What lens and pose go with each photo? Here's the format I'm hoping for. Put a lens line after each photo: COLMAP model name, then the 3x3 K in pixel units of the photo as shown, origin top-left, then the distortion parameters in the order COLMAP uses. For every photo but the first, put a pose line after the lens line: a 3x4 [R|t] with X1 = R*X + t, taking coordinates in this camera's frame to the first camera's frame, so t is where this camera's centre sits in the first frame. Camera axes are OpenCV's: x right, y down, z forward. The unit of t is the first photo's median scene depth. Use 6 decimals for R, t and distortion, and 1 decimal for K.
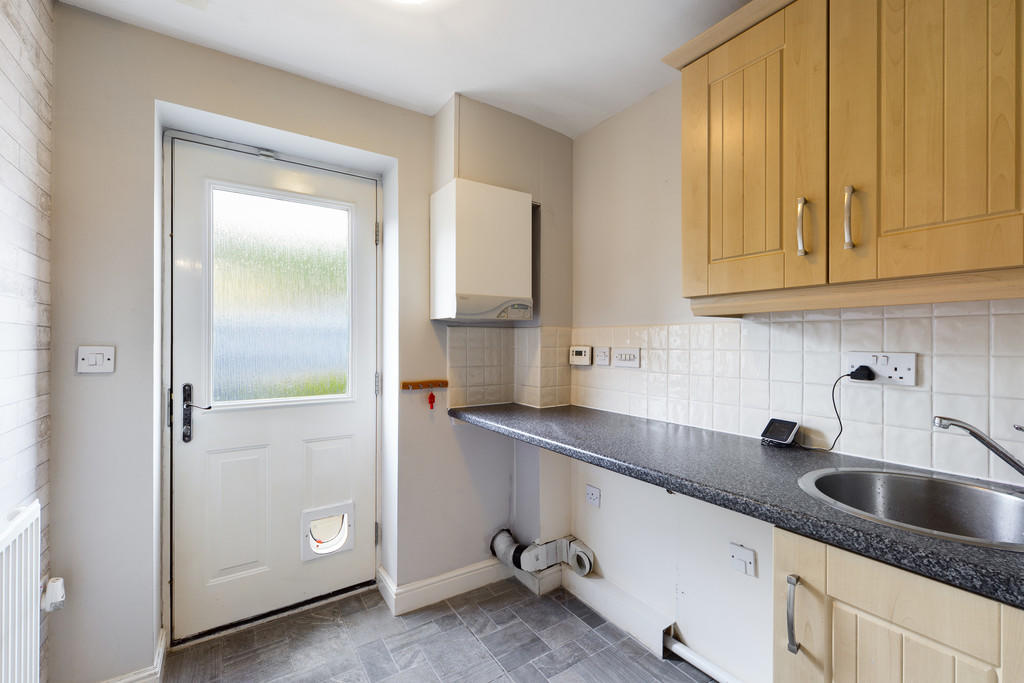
lens RADIAL K [[432.0, 0, 515.6], [0, 432.0, 341.9], [0, 0, 1]] dist [0.000670, 0.000239]
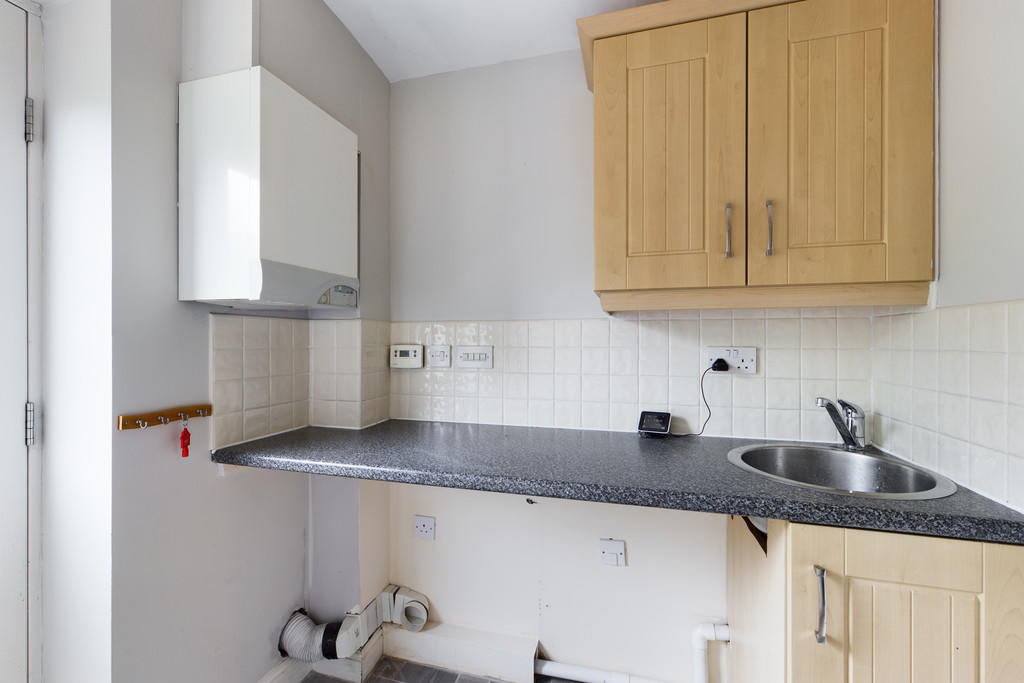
lens RADIAL K [[432.0, 0, 513.2], [0, 432.0, 341.0], [0, 0, 1]] dist [0.000670, 0.000239]
pose [[0.763800, -0.003513, 0.645443, -0.291591], [0.001757, 0.999993, 0.003363, 0.001275], [-0.645450, -0.001435, 0.763801, 0.355610]]
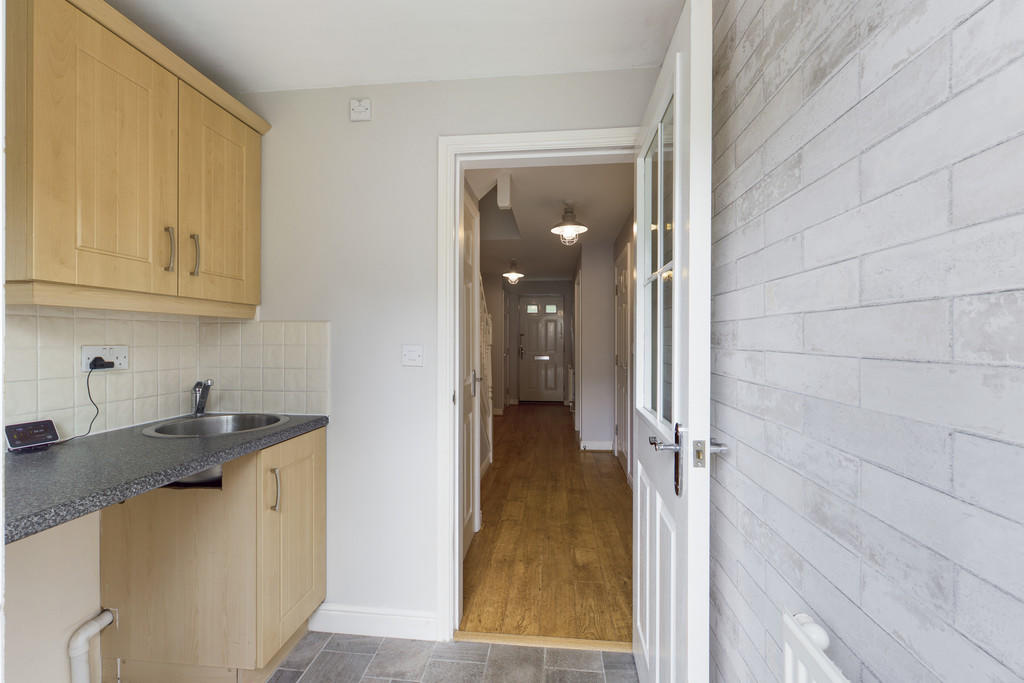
lens RADIAL K [[432.0, 0, 509.3], [0, 432.0, 339.6], [0, 0, 1]] dist [0.000670, 0.000239]
pose [[-0.759618, -0.003876, 0.650358, -0.647526], [-0.002389, 0.999992, 0.003169, -0.000633], [-0.650365, 0.000853, -0.759621, 0.893112]]
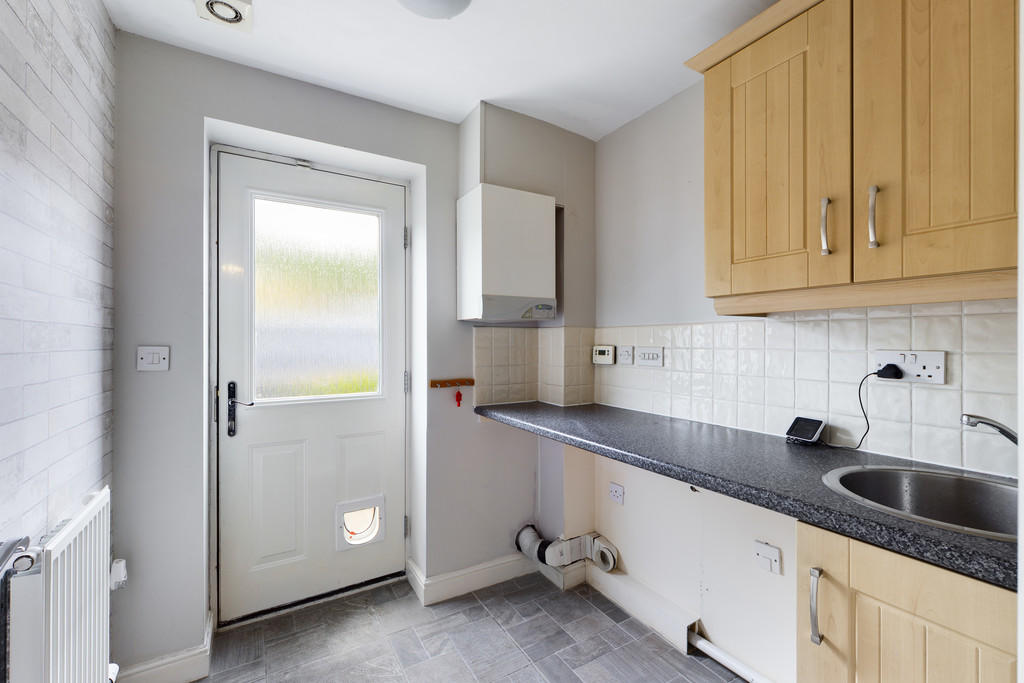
lens RADIAL K [[432.0, 0, 514.7], [0, 432.0, 341.3], [0, 0, 1]] dist [0.000670, 0.000239]
pose [[0.998716, -0.003082, -0.050559, -0.009306], [0.003044, 0.999995, -0.000828, 0.000490], [0.050561, 0.000673, 0.998721, -0.030991]]
